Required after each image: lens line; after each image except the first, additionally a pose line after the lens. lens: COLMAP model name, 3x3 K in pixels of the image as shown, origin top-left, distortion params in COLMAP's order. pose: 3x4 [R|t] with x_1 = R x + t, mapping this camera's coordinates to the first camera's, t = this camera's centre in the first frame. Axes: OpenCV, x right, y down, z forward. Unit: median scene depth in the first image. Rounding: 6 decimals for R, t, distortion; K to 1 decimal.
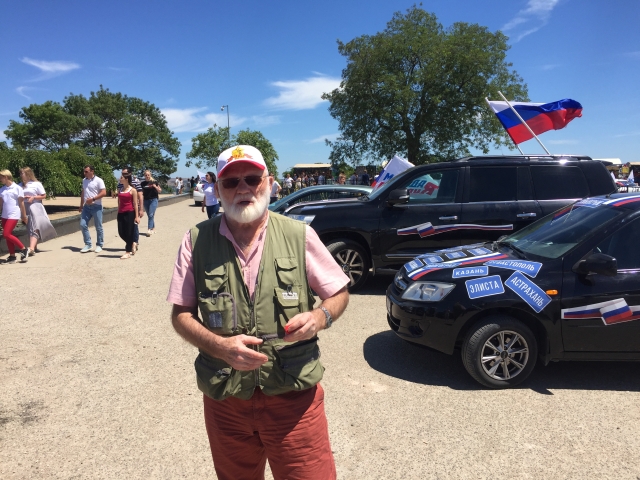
lens RADIAL K [[559.1, 0, 298.7], [0, 559.1, 241.6], [0, 0, 1]] dist [0.056590, -0.084081]
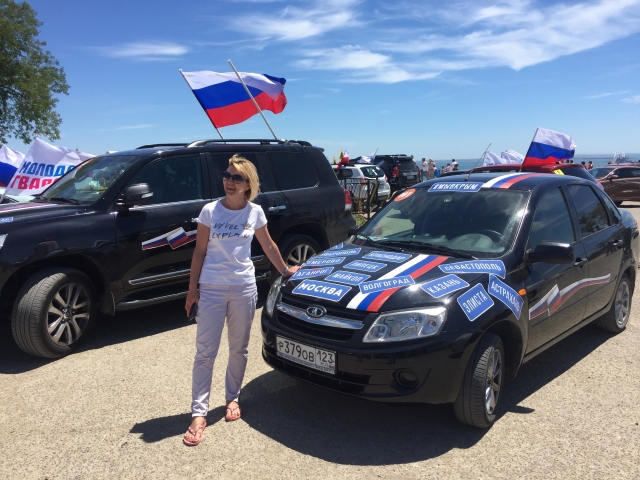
lens RADIAL K [[559.1, 0, 298.7], [0, 559.1, 241.6], [0, 0, 1]] dist [0.056590, -0.084081]
pose [[0.640721, -0.121704, 0.758067, -0.222214], [0.114827, 0.991441, 0.062118, -0.042732], [-0.759139, 0.047246, 0.649212, 0.392617]]
